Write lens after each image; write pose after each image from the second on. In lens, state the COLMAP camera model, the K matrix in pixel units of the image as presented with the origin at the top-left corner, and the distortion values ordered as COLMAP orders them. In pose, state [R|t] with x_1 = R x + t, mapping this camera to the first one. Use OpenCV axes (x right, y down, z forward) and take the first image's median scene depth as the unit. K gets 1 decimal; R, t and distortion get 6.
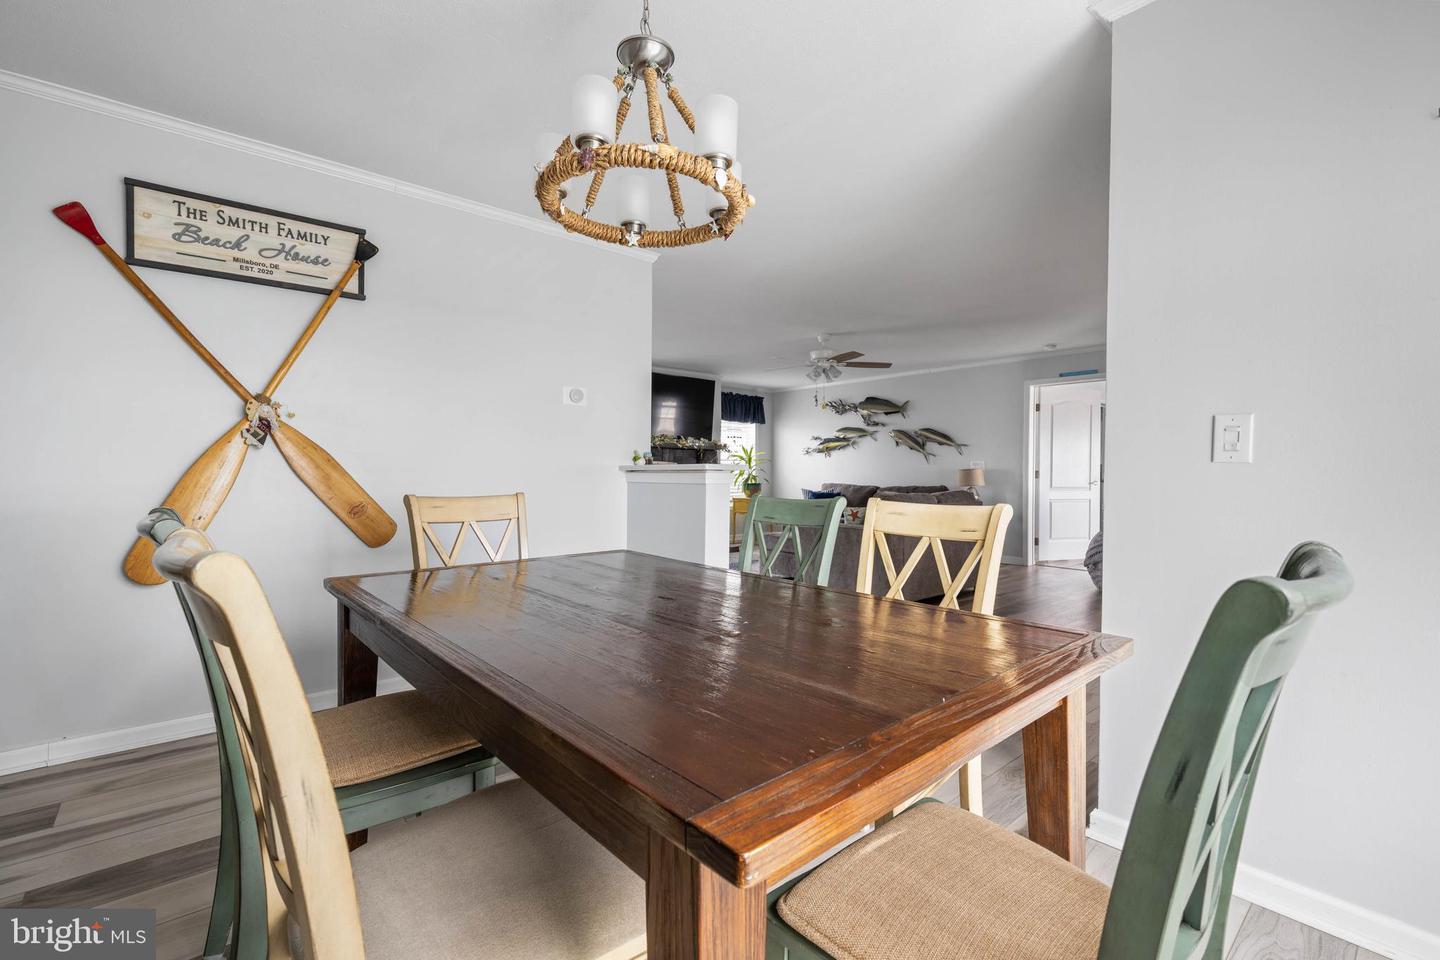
lens RADIAL K [[620.3, 0, 711.6], [0, 620.3, 485.5], [0, 0, 1]] dist [0.000194, -0.000306]
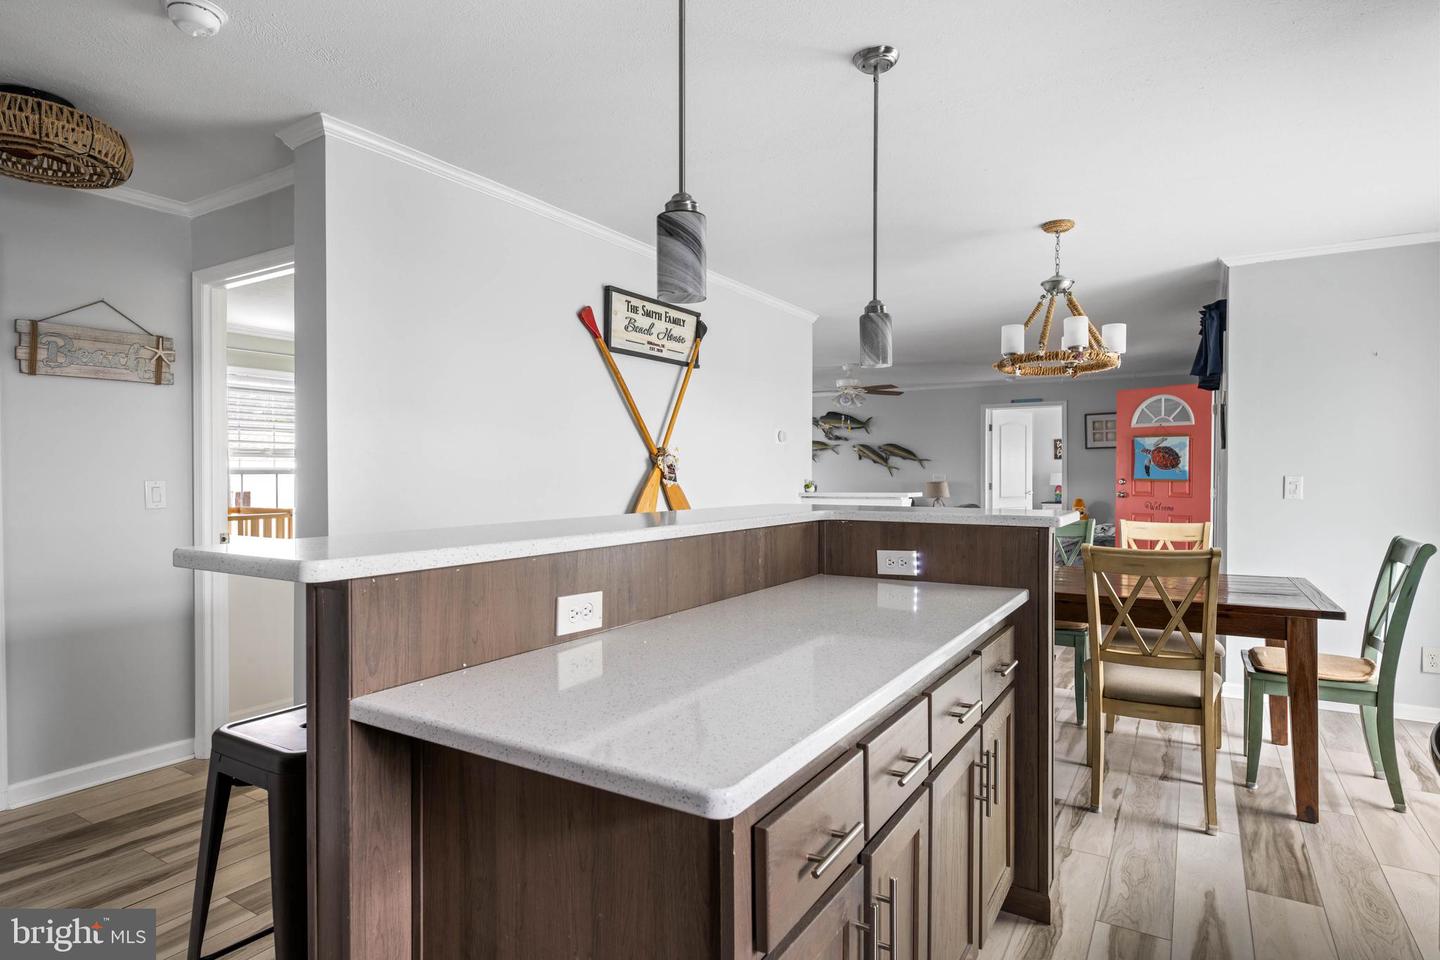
lens RADIAL K [[762.5, 0, 720.7], [0, 762.5, 478.2], [0, 0, 1]] dist [0.004872, 0.000091]
pose [[0.949708, -0.011331, 0.312933, -0.585713], [0.016186, 0.999786, -0.012920, -0.033986], [-0.312719, 0.017335, 0.949687, -0.273101]]
